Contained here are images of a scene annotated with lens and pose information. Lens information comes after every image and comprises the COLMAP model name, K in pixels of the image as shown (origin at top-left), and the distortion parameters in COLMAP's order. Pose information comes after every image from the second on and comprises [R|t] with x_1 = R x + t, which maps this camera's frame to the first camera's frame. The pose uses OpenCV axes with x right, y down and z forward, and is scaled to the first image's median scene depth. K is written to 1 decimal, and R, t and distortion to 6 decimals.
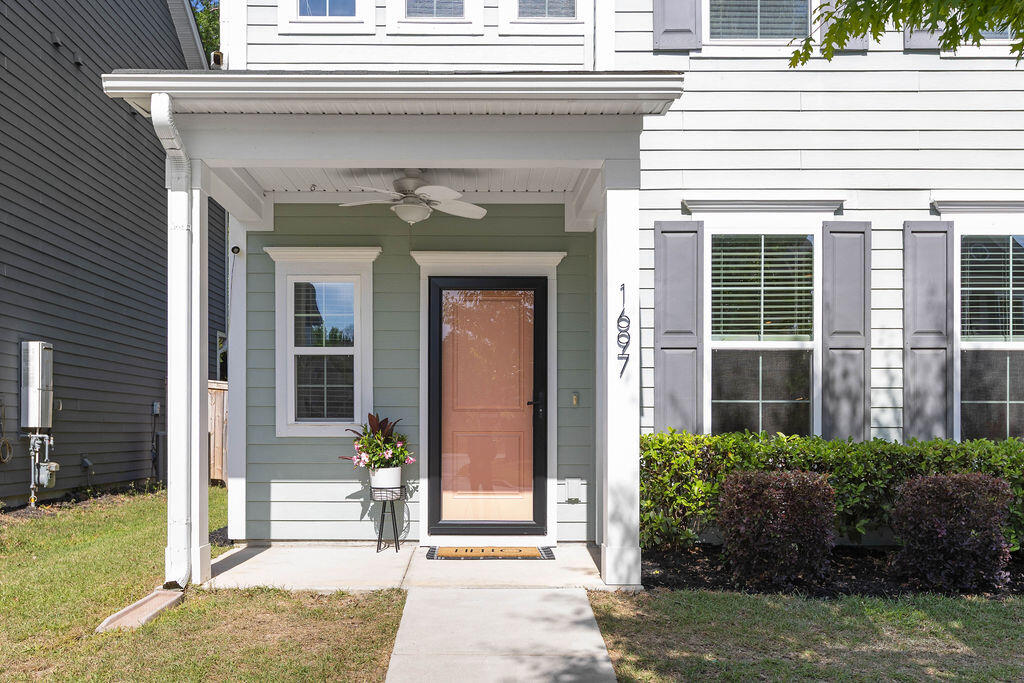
lens RADIAL K [[1035.1, 0, 510.4], [0, 1035.1, 337.9], [0, 0, 1]] dist [-0.040497, 0.000000]
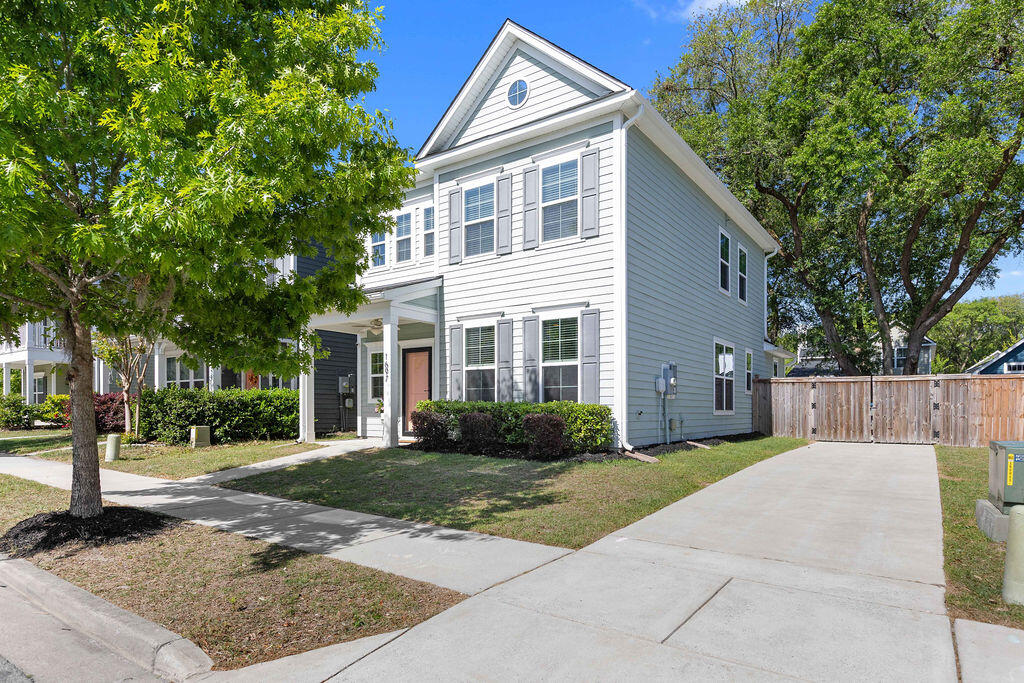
lens RADIAL K [[581.7, 0, 517.5], [0, 581.7, 354.5], [0, 0, 1]] dist [0.001170, 0.000555]
pose [[0.829190, -0.053507, -0.556400, 1.171032], [0.035527, 0.998440, -0.043072, 0.041669], [0.557837, 0.015948, 0.829798, -0.211193]]
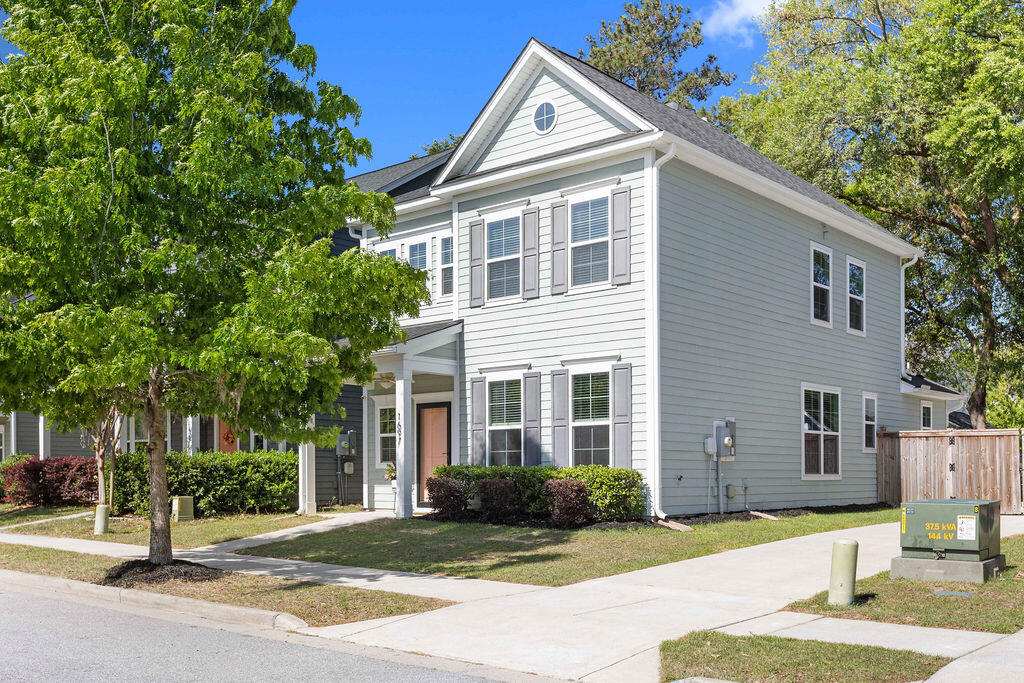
lens RADIAL K [[984.4, 0, 569.2], [0, 984.4, 336.5], [0, 0, 1]] dist [-0.011961, 0.000000]
pose [[0.804706, -0.088973, -0.586968, 1.699041], [0.043898, 0.994917, -0.090627, 0.011459], [0.592048, 0.047161, 0.804522, -0.736469]]
